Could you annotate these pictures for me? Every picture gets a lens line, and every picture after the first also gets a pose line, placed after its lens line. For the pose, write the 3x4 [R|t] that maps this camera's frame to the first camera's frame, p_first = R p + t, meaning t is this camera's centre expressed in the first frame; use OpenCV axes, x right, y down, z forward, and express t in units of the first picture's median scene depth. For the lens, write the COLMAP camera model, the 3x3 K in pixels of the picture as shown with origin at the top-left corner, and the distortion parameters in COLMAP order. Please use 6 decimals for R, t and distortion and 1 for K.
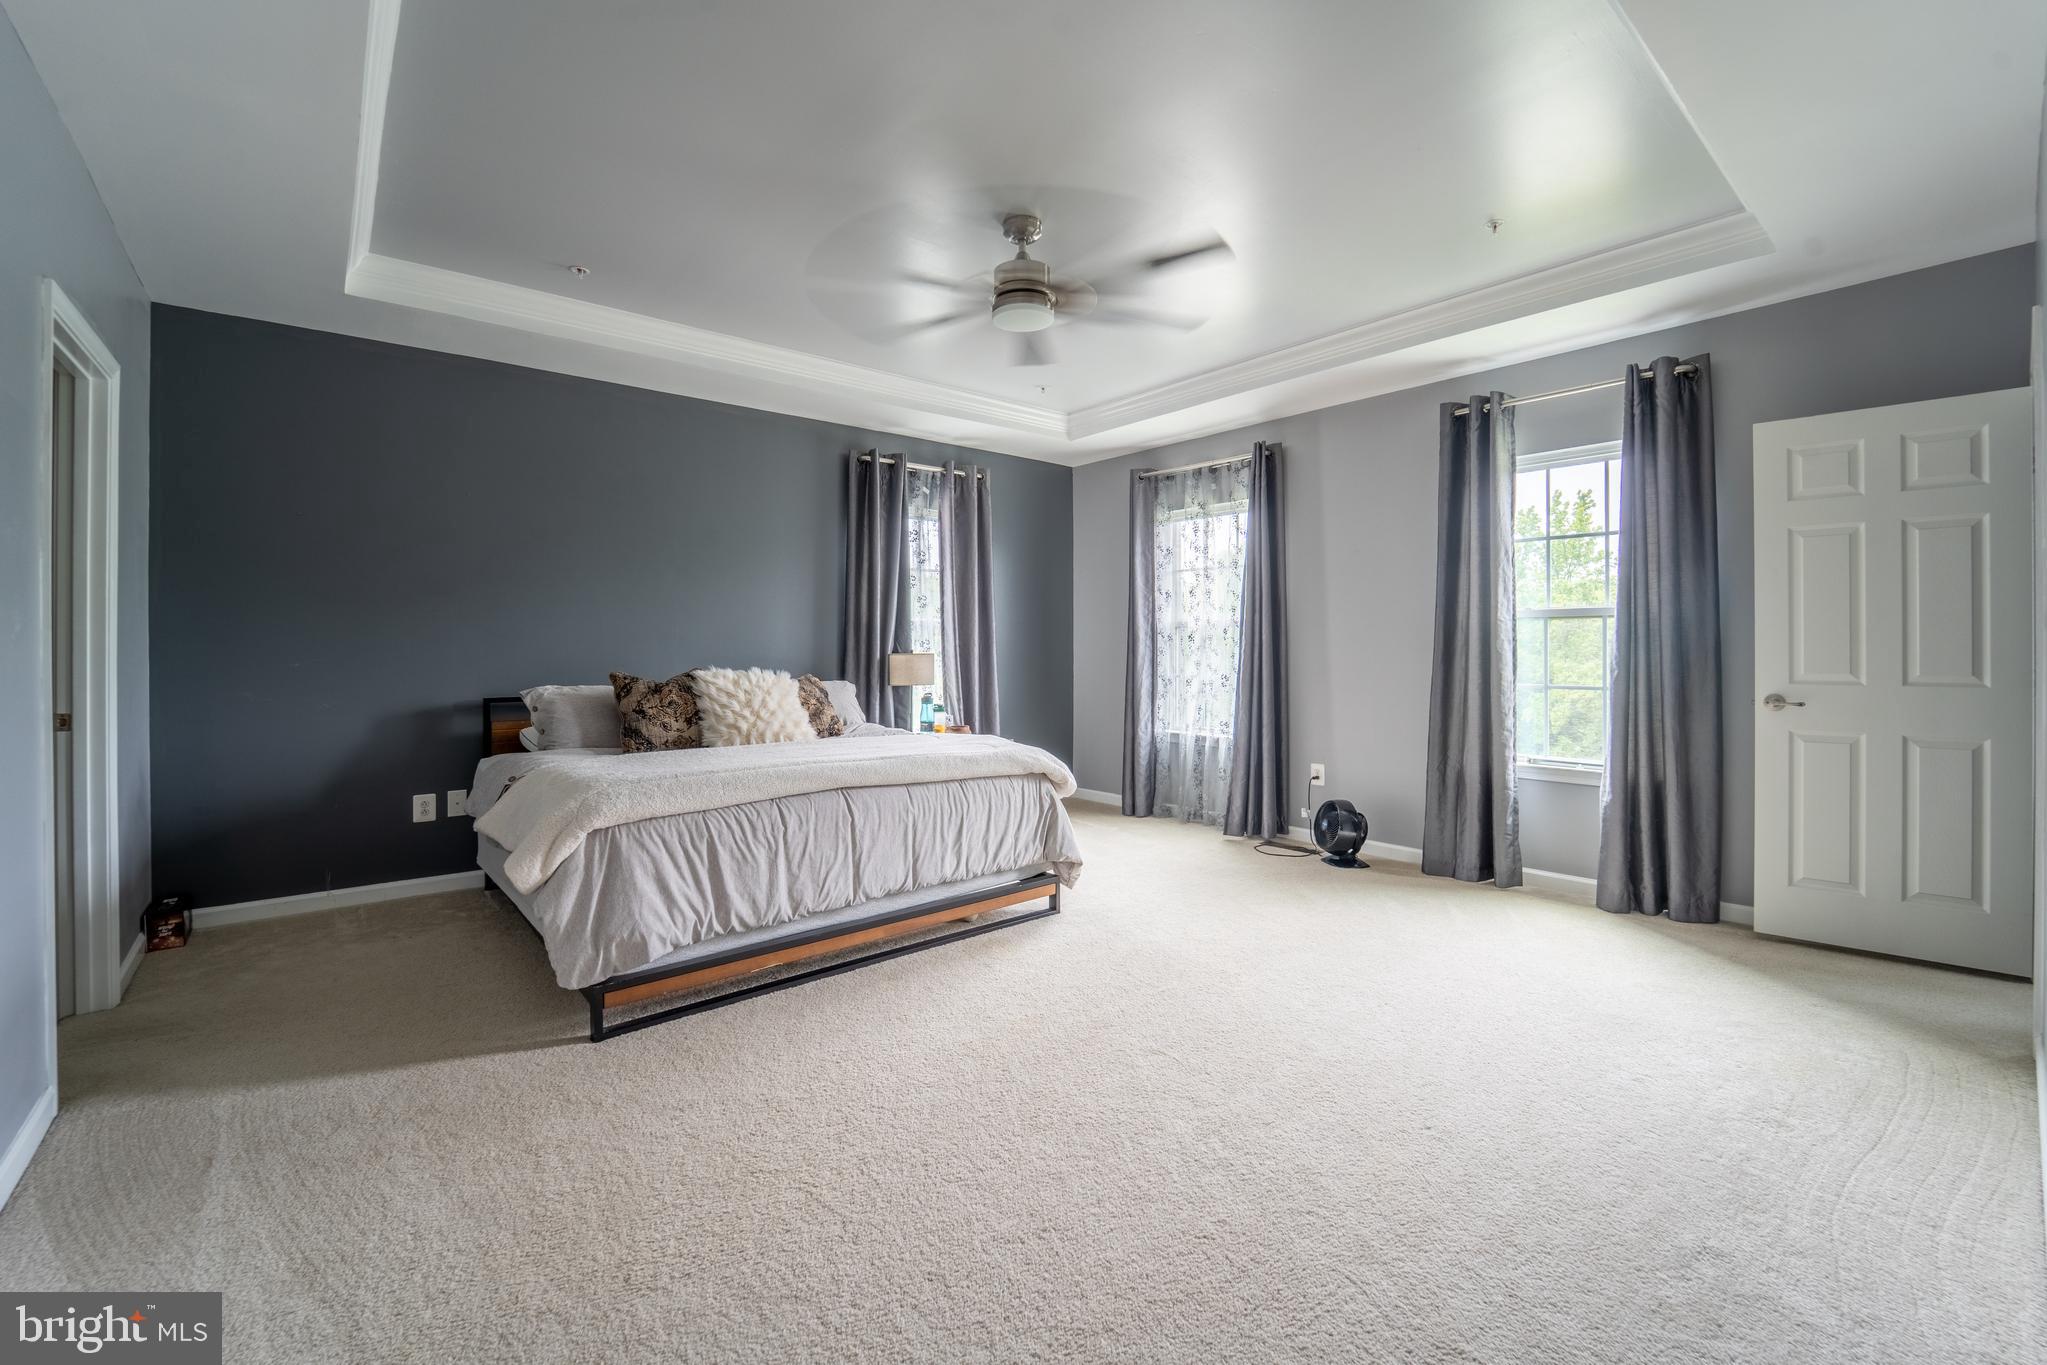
lens RADIAL K [[849.2, 0, 1021.1], [0, 849.2, 647.4], [0, 0, 1]] dist [-0.001626, -0.000105]
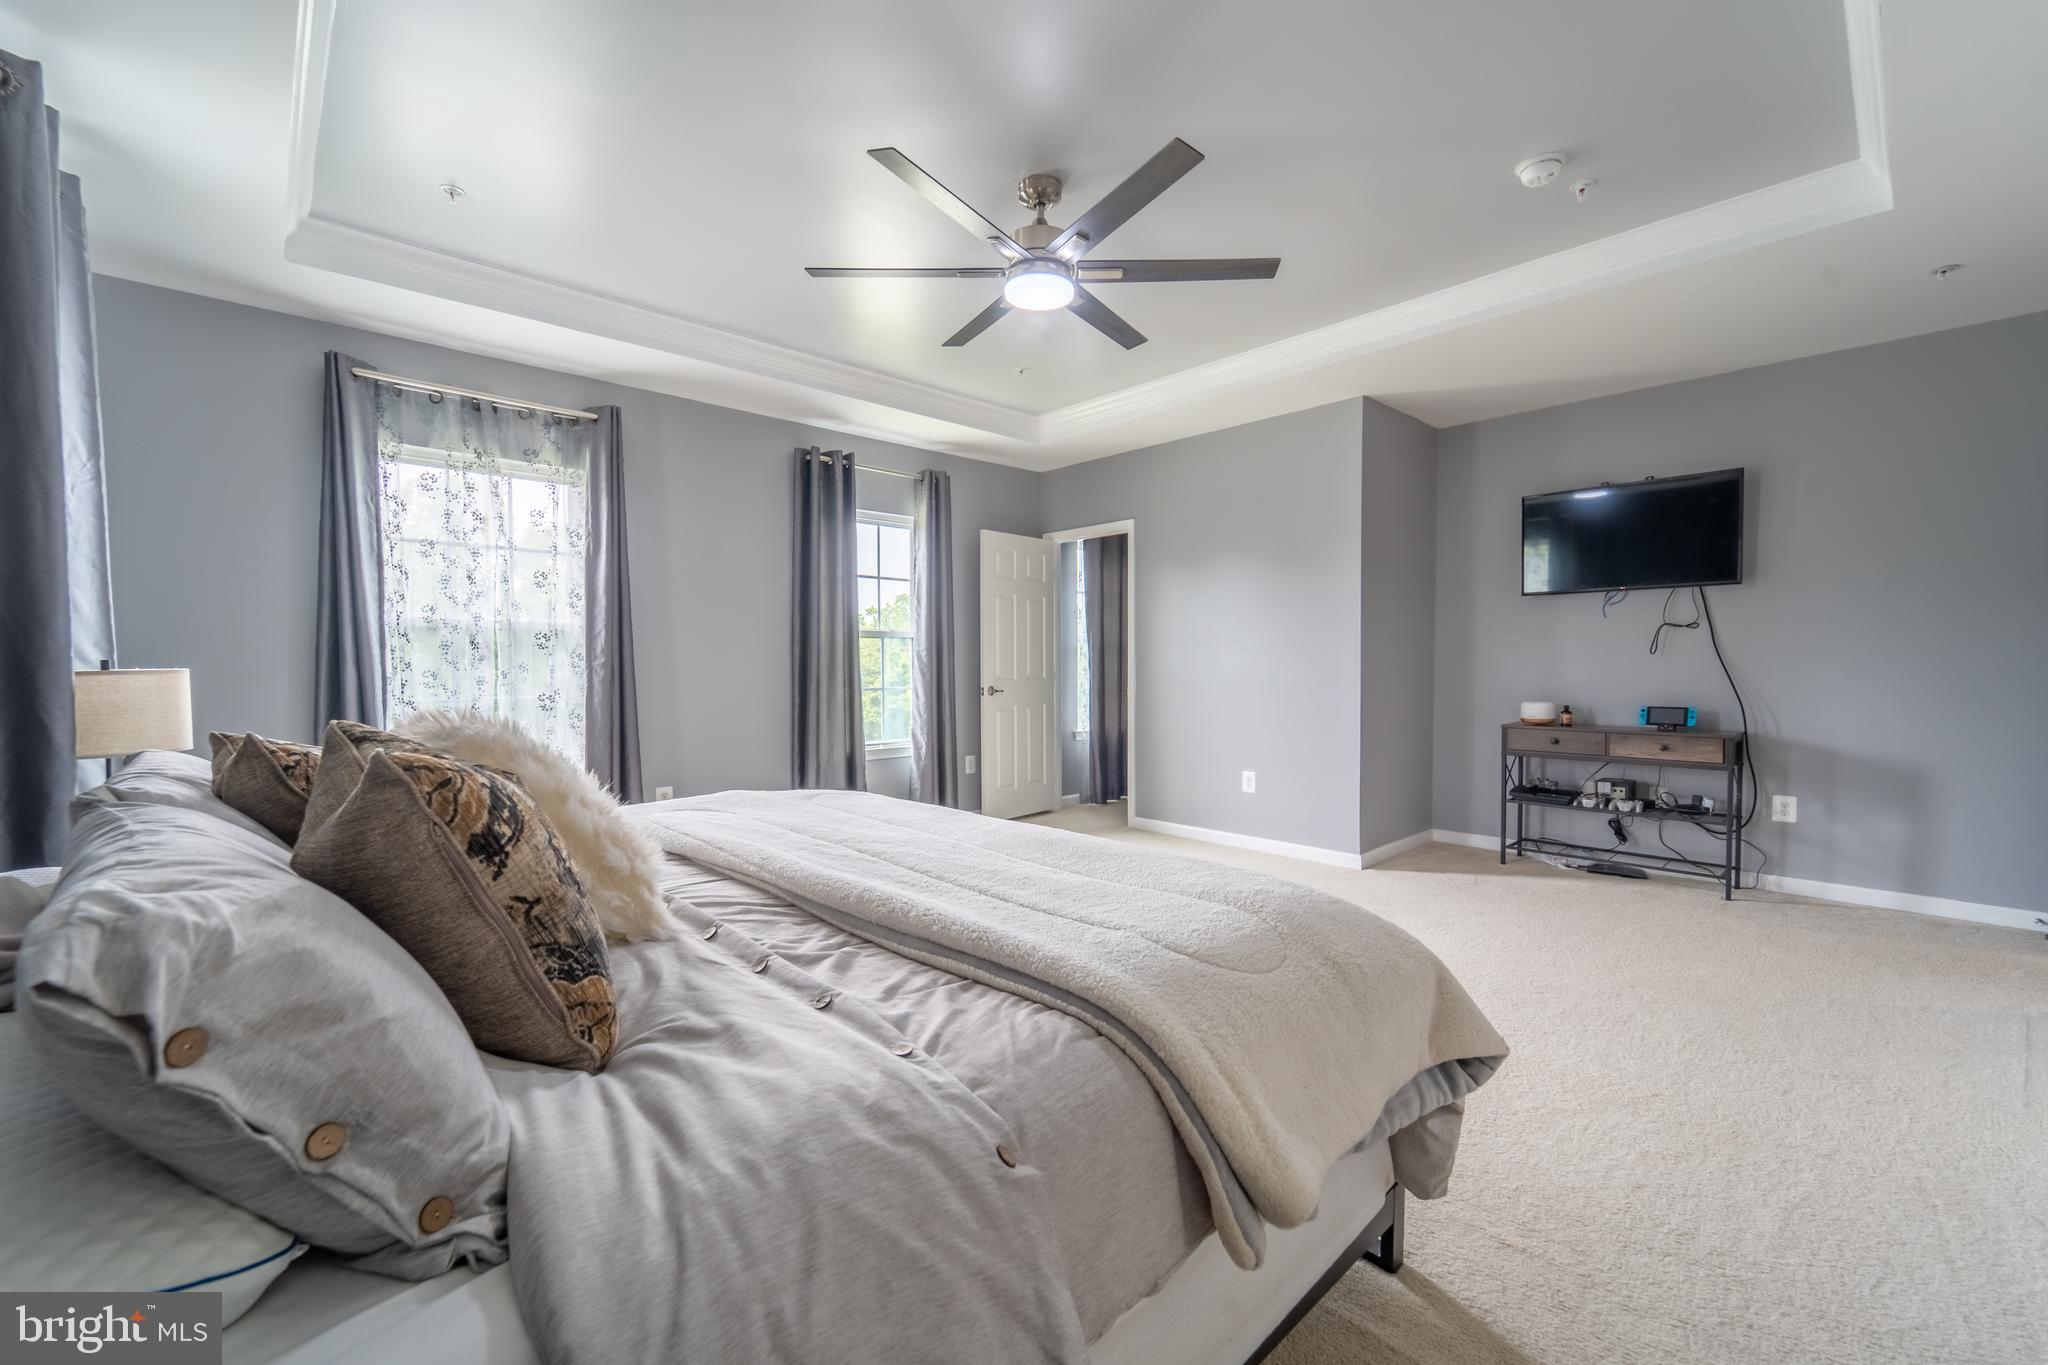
lens RADIAL K [[849.6, 0, 1021.6], [0, 849.6, 647.4], [0, 0, 1]] dist [-0.001626, -0.000105]
pose [[-0.059561, 0.015906, 0.998098, -0.642441], [-0.001966, 0.999869, -0.016051, 0.000993], [-0.998223, -0.002918, -0.059522, 0.769450]]
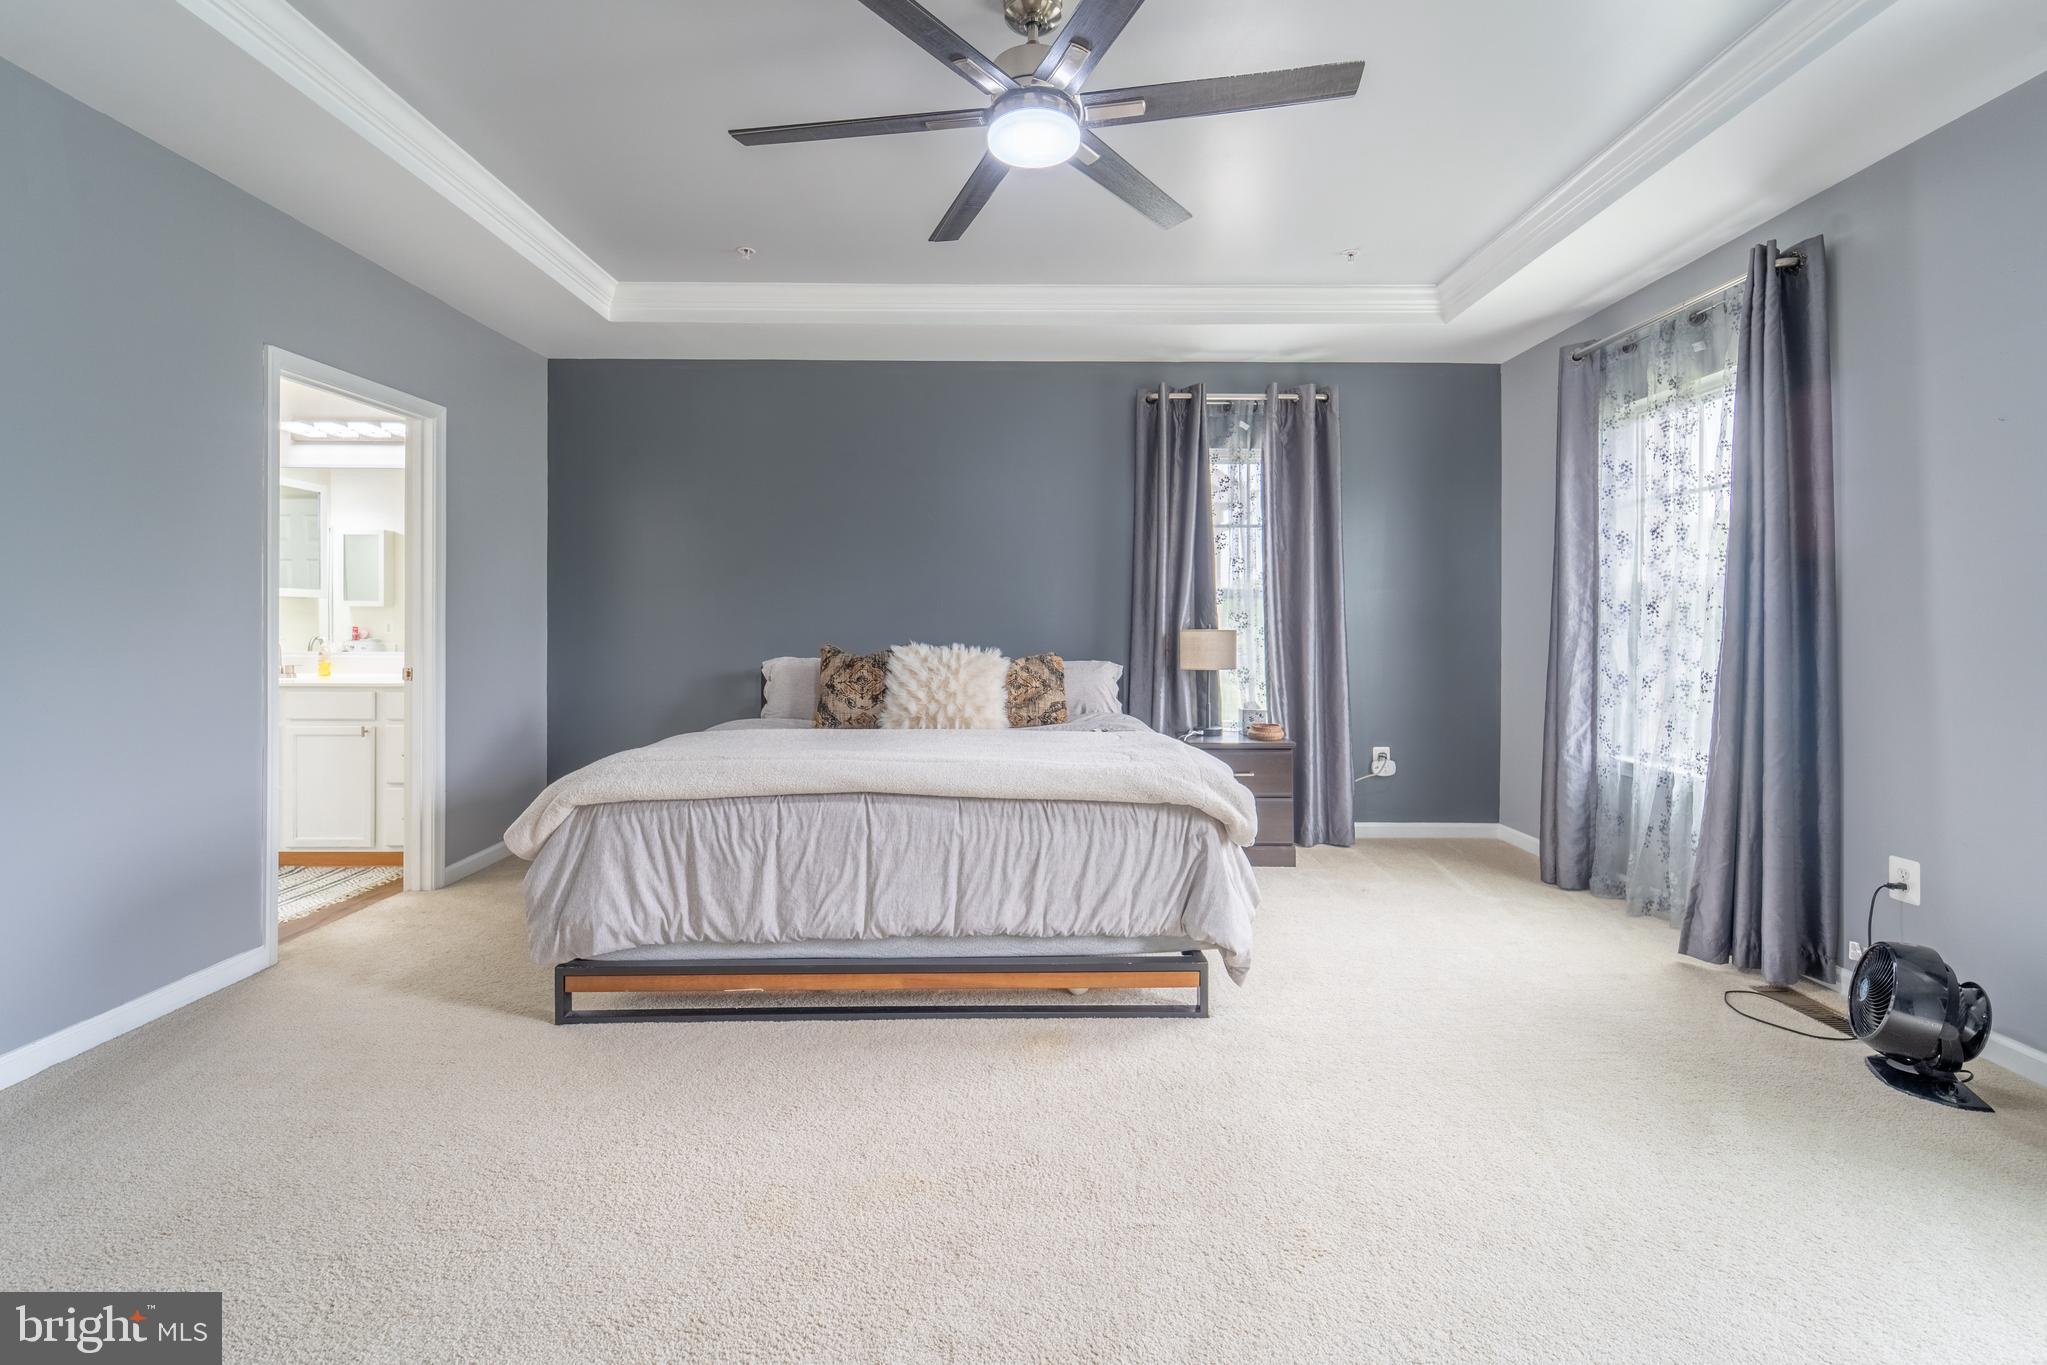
lens RADIAL K [[844.7, 0, 1019.6], [0, 844.7, 626.8], [0, 0, 1]] dist [0.001430, -0.000204]
pose [[0.774964, 0.005677, -0.631980, 0.297027], [-0.003756, 0.999983, 0.004378, 0.001373], [0.631994, -0.001019, 0.774973, 0.329923]]
